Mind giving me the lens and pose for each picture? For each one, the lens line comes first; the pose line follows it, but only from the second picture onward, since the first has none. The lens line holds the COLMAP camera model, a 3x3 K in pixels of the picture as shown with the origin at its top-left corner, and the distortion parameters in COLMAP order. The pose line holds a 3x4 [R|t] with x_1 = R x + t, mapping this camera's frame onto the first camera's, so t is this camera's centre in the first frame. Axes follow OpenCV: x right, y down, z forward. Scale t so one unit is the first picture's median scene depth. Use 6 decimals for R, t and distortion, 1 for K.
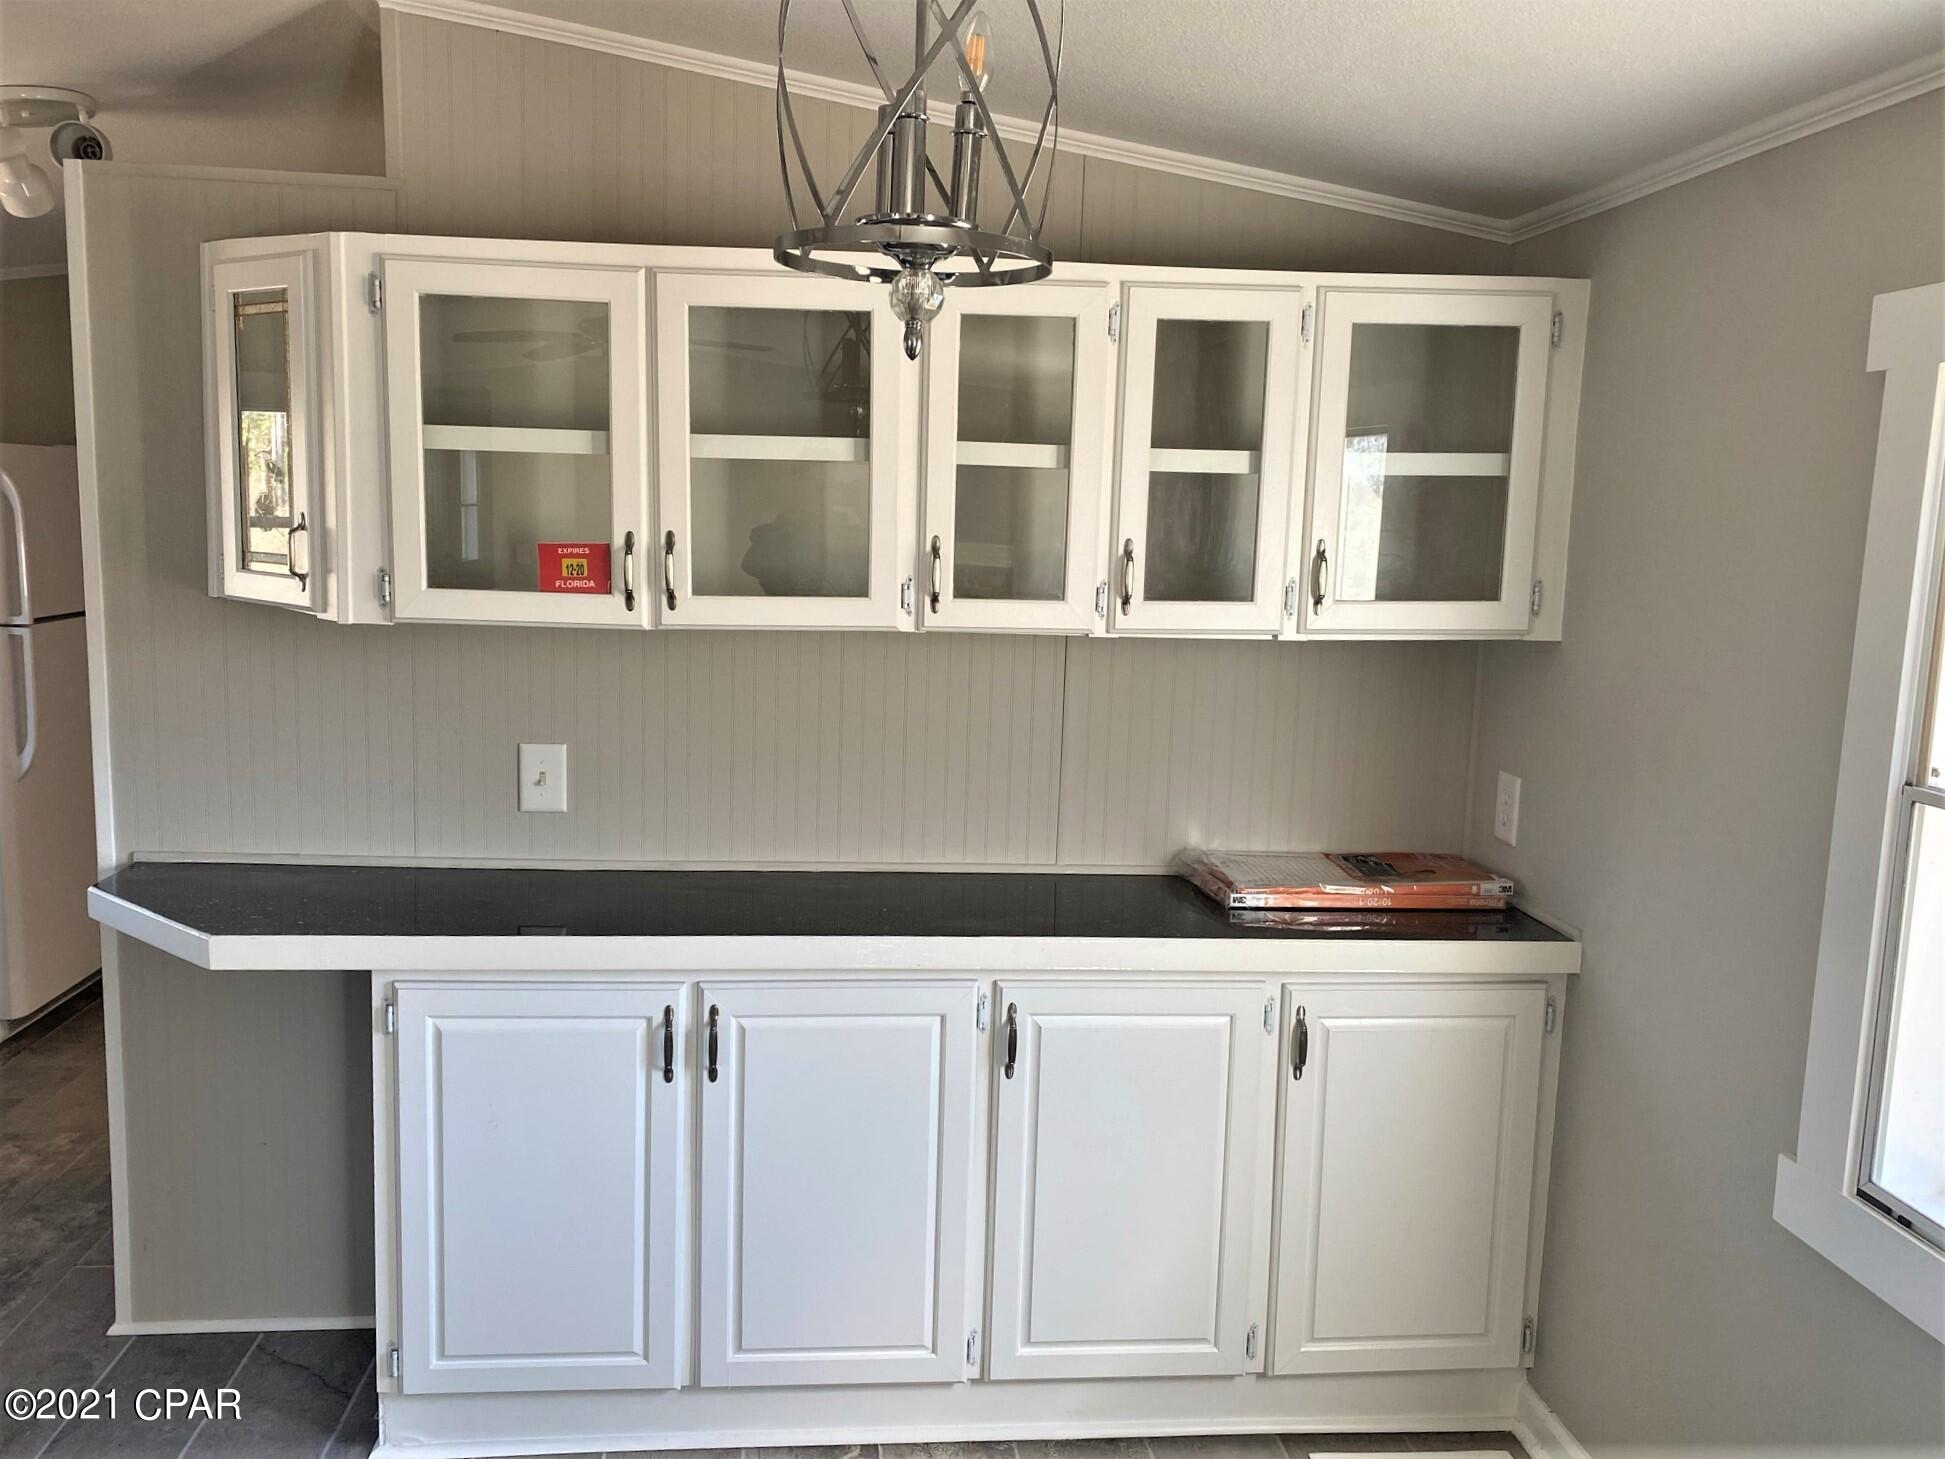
lens RADIAL K [[1585.9, 0, 967.1], [0, 1585.9, 722.7], [0, 0, 1]] dist [0.023144, -0.007723]
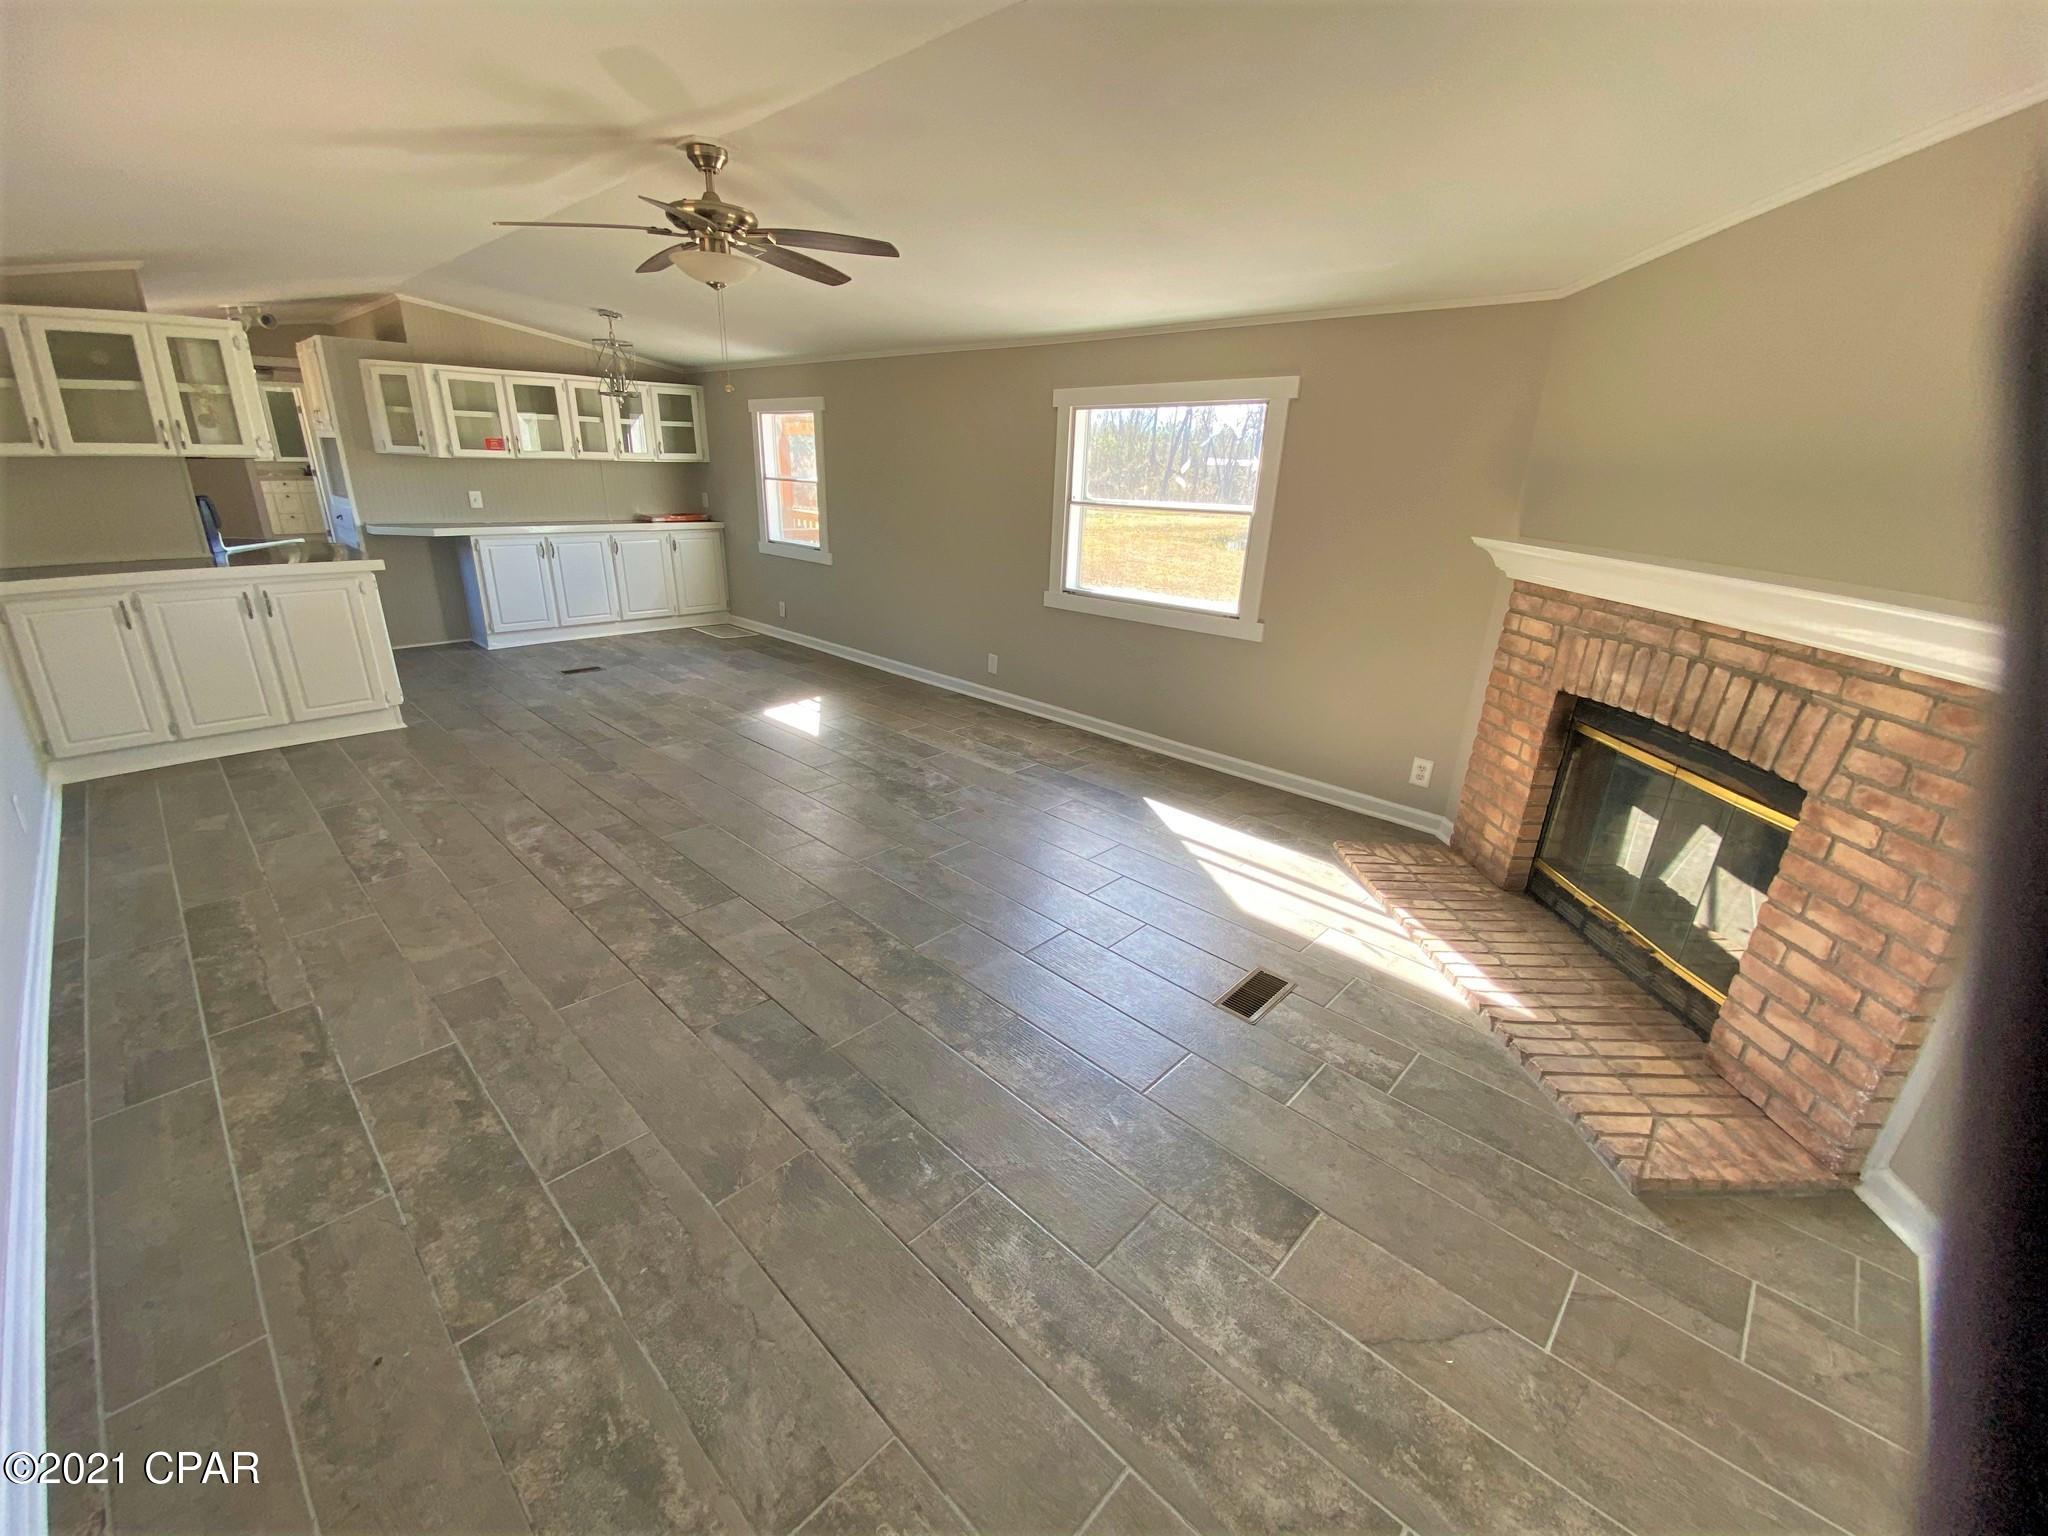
lens RADIAL K [[830.7, 0, 1037.8], [0, 830.7, 780.3], [0, 0, 1]] dist [-0.011961, -0.006262]
pose [[0.740748, -0.240813, 0.627137, -0.800513], [0.076521, 0.957712, 0.277367, 0.288408], [-0.667410, -0.157470, 0.727851, -1.894456]]
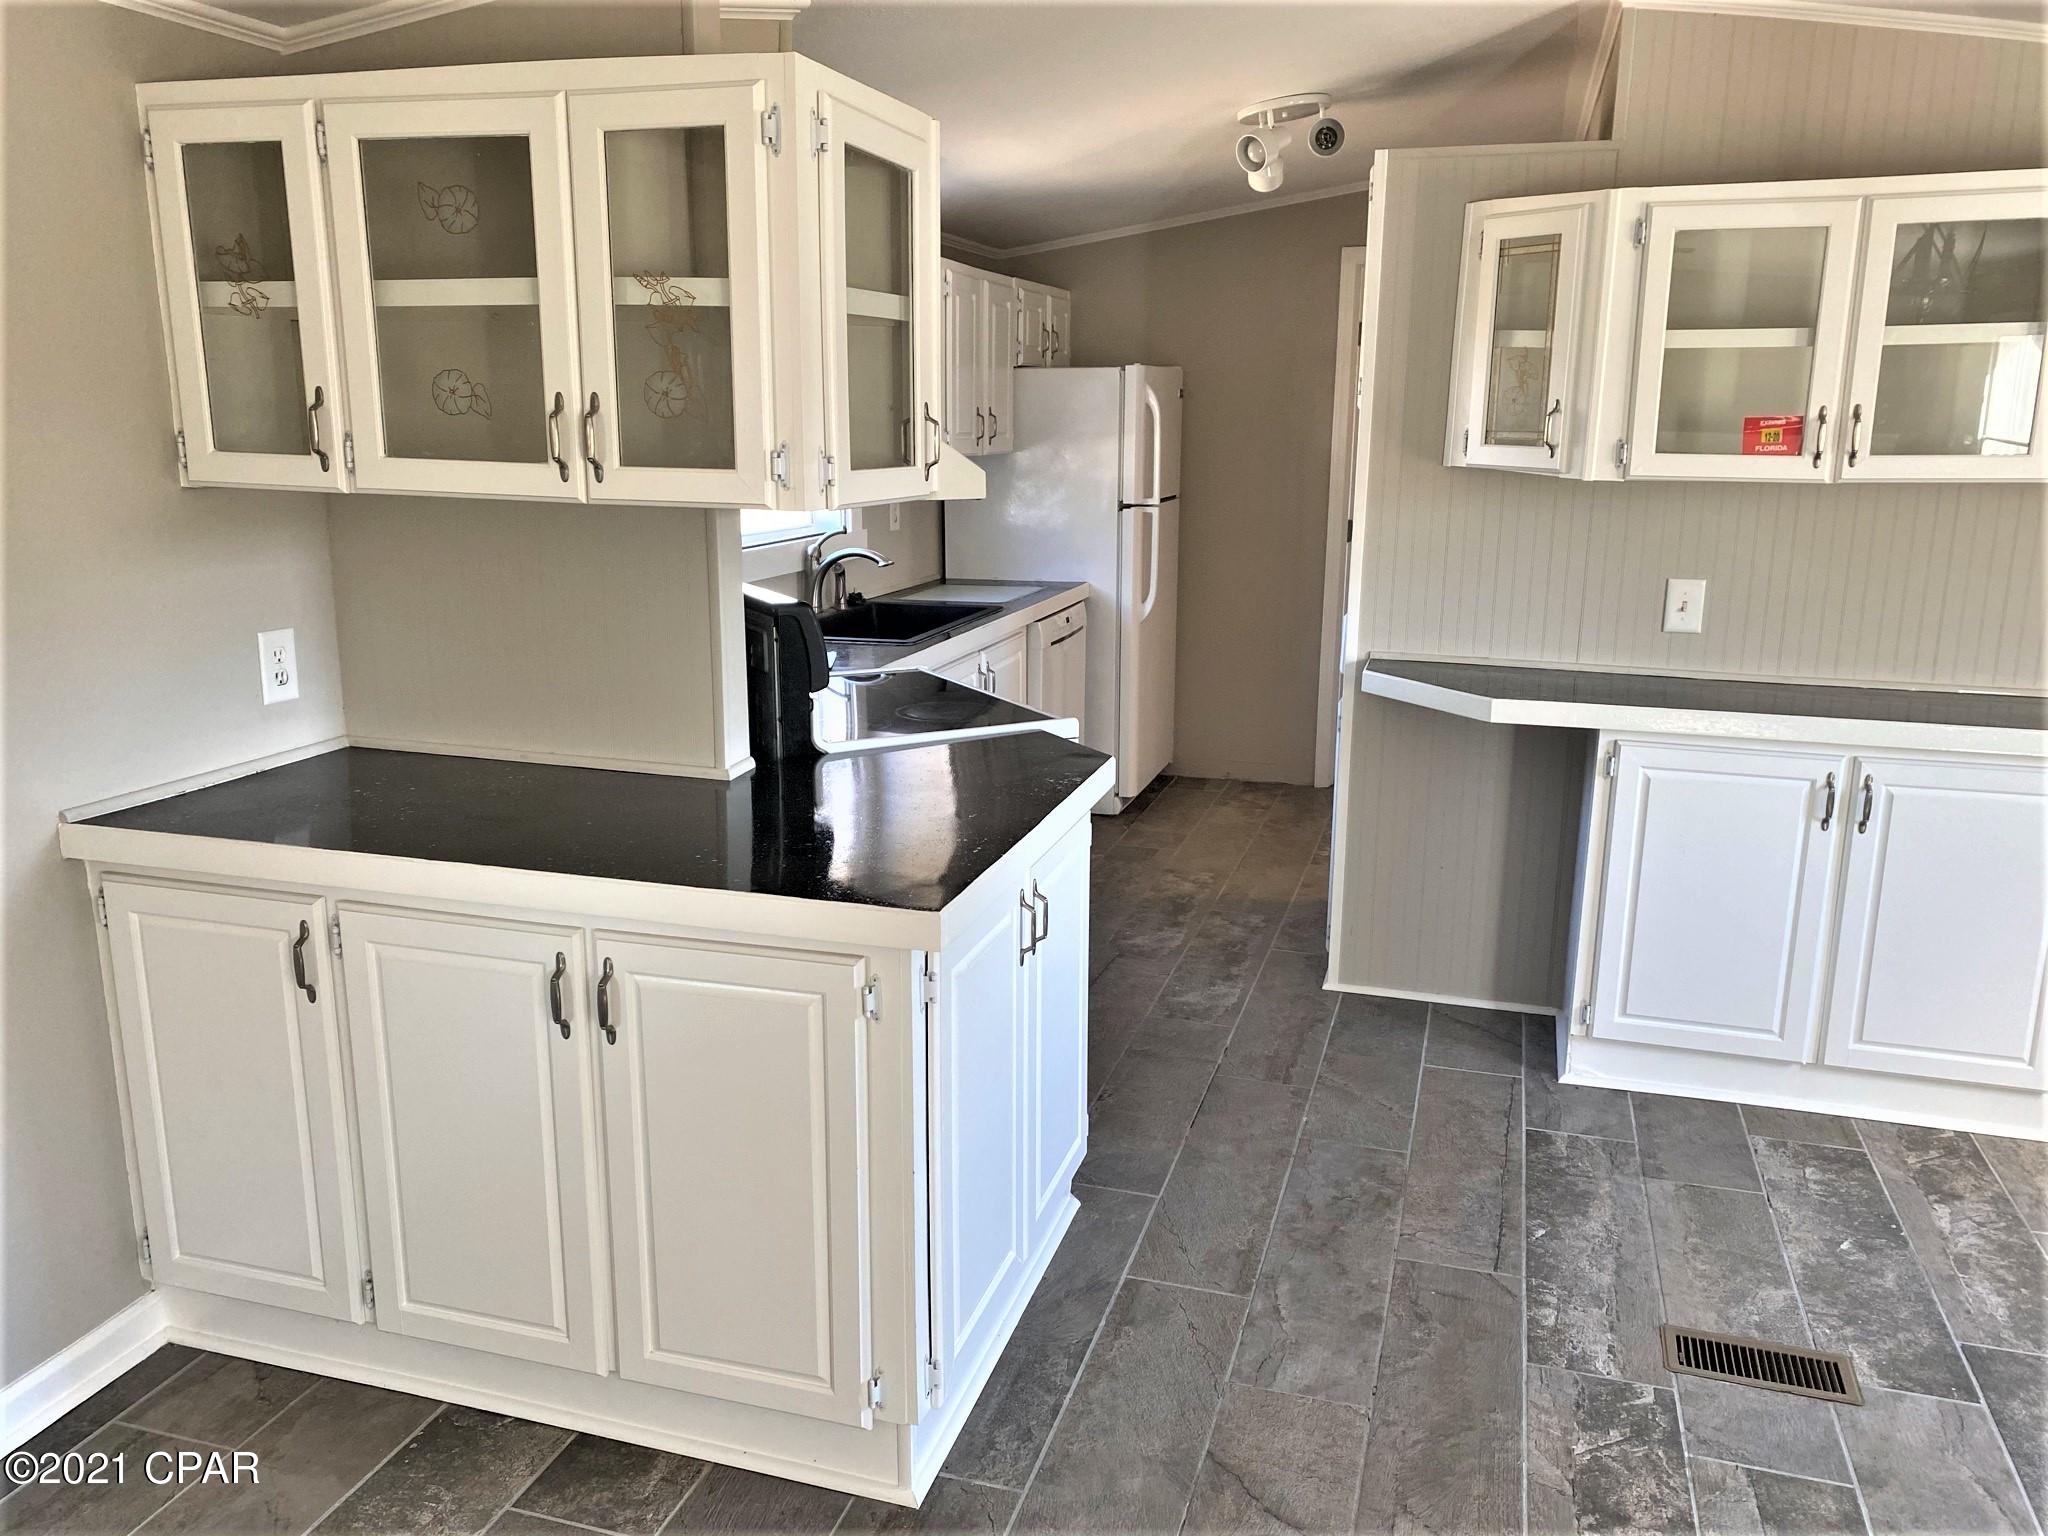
lens RADIAL K [[1550.2, 0, 1013.7], [0, 1550.2, 762.9], [0, 0, 1]] dist [0.031018, -0.033418]
pose [[0.922828, 0.060075, -0.380499, -0.318076], [-0.029950, 0.995964, 0.084609, 0.080906], [0.384046, -0.066684, 0.920903, -0.440974]]
